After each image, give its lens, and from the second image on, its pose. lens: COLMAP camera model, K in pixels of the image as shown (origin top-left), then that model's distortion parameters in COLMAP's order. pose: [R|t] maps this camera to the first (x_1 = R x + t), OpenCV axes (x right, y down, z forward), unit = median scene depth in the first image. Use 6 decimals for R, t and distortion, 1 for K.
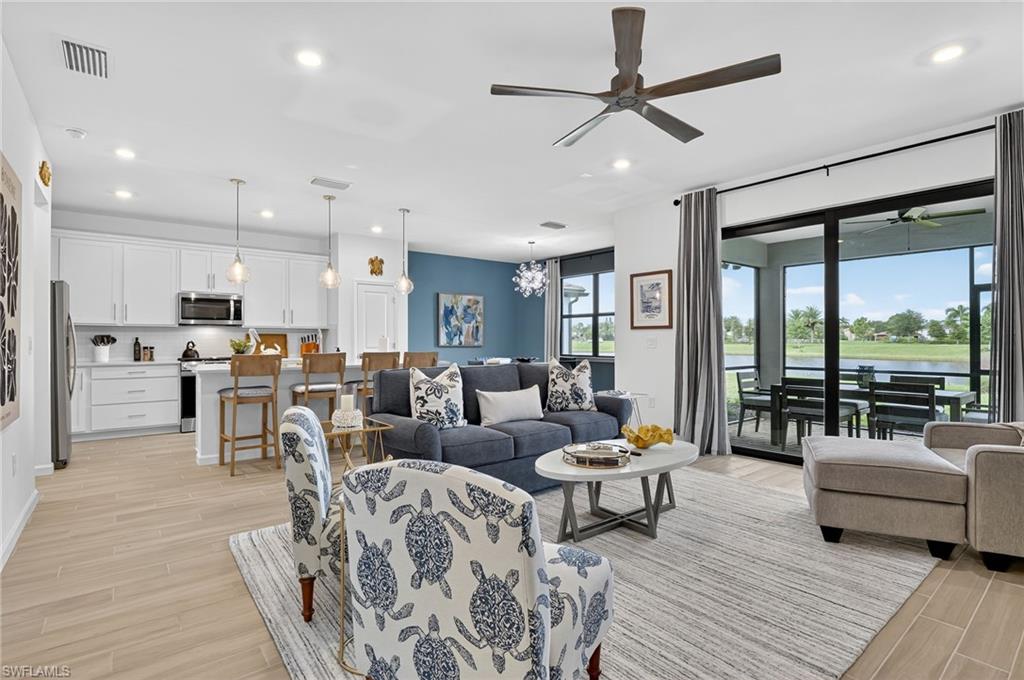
lens RADIAL K [[498.2, 0, 507.9], [0, 498.2, 342.6], [0, 0, 1]] dist [-0.017477, -0.003503]
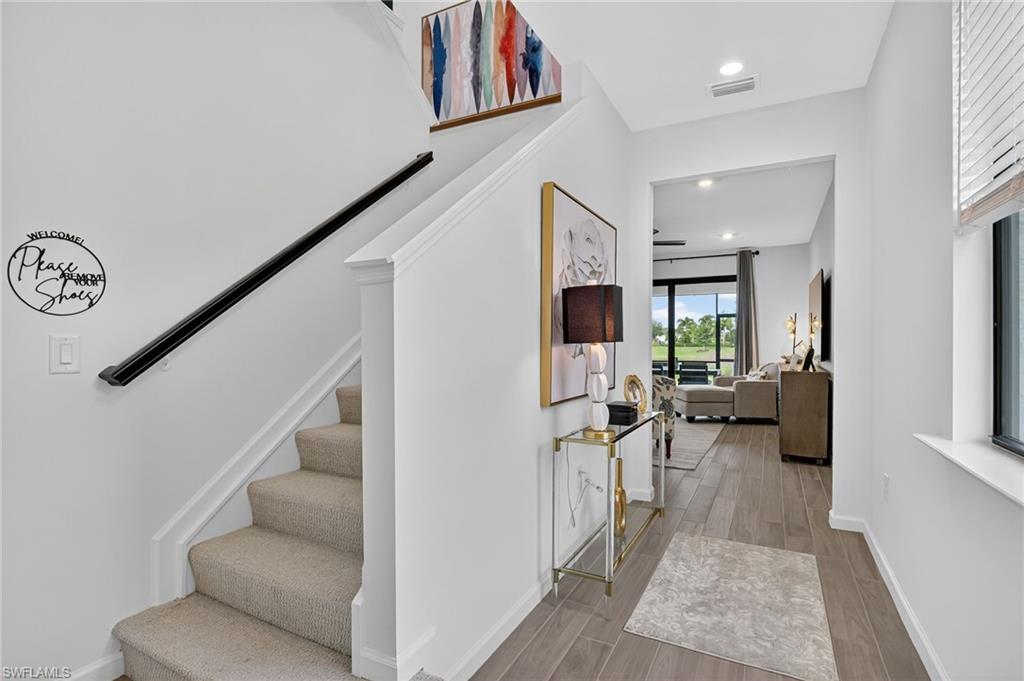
lens RADIAL K [[498.2, 0, 517.4], [0, 498.2, 345.2], [0, 0, 1]] dist [-0.017477, -0.003503]
pose [[0.910215, 0.006731, 0.414082, -0.542789], [-0.008471, 0.999961, 0.002366, 0.003520], [-0.414050, -0.005661, 0.910236, -0.426095]]
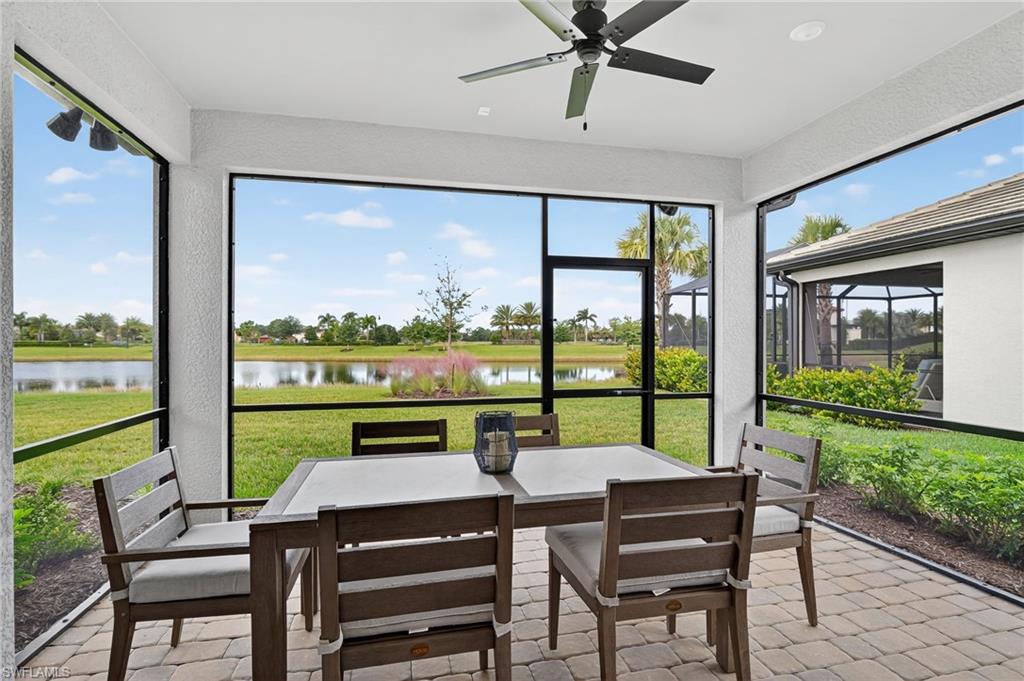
lens RADIAL K [[498.2, 0, 509.6], [0, 498.2, 347.7], [0, 0, 1]] dist [-0.017477, -0.003503]
pose [[0.440630, -0.010875, 0.897623, 0.350550], [0.005983, 0.999940, 0.009178, -0.006488], [-0.897669, 0.001326, 0.440669, 0.751761]]
